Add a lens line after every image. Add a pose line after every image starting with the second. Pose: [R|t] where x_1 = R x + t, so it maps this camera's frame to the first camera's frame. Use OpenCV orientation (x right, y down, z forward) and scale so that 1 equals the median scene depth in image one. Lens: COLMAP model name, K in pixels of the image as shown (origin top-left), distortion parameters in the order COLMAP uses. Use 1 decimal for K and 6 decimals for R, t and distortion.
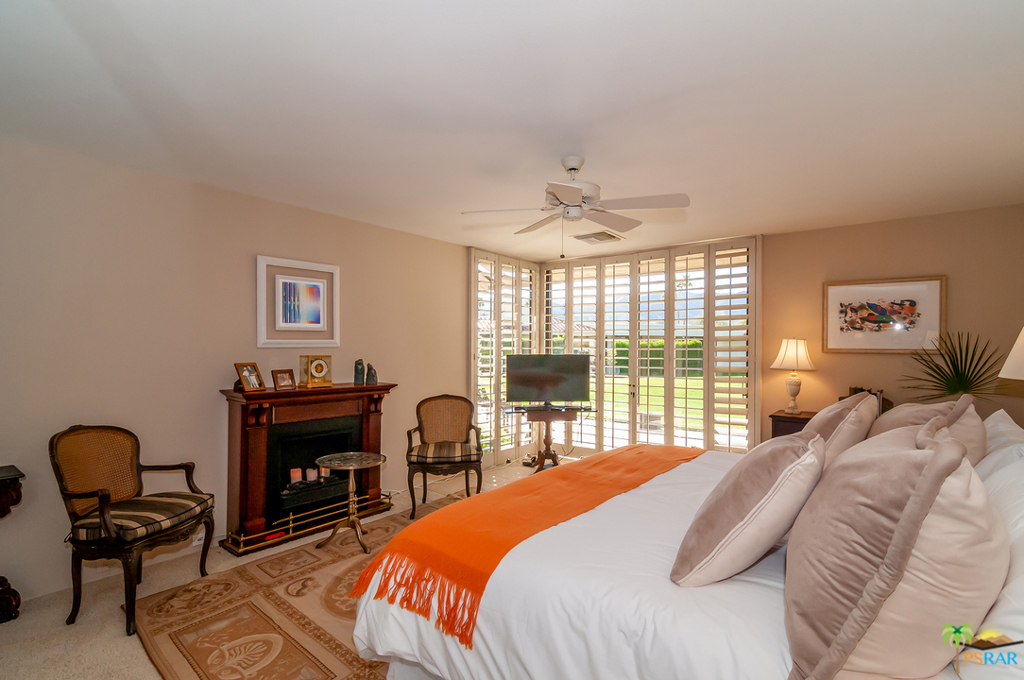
lens RADIAL K [[492.7, 0, 512.2], [0, 492.7, 348.0], [0, 0, 1]] dist [-0.000305, -0.000174]
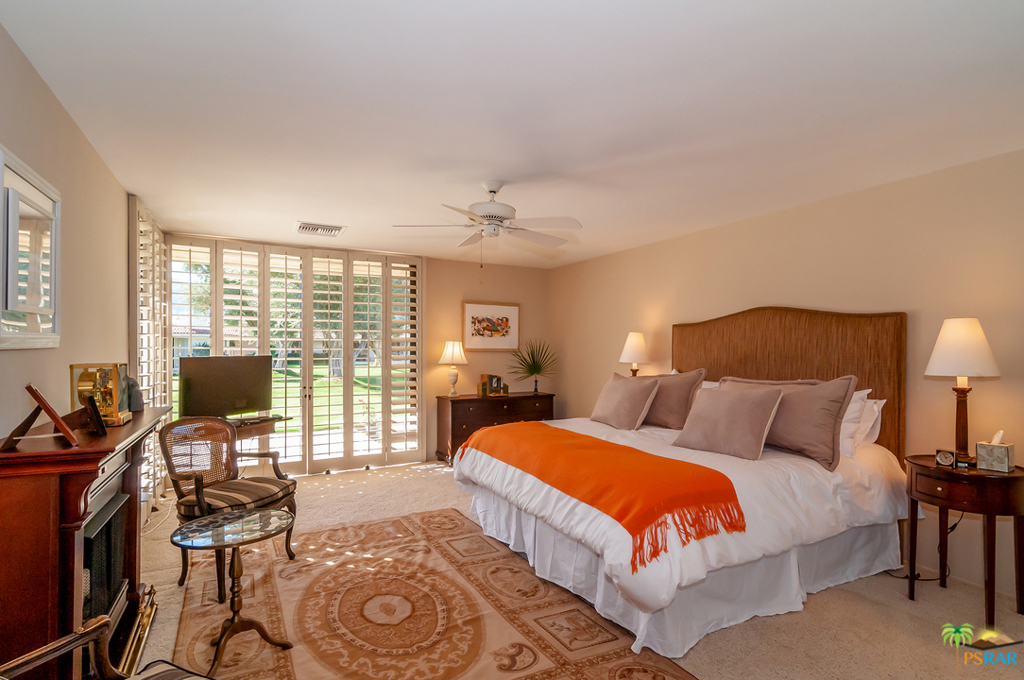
lens RADIAL K [[492.7, 0, 512.2], [0, 492.7, 348.0], [0, 0, 1]] dist [-0.000305, -0.000174]
pose [[0.400849, 0.000174, 0.916144, -0.589720], [0.000516, 1.000000, -0.000416, 0.000657], [-0.916144, 0.000640, 0.400848, 0.328132]]
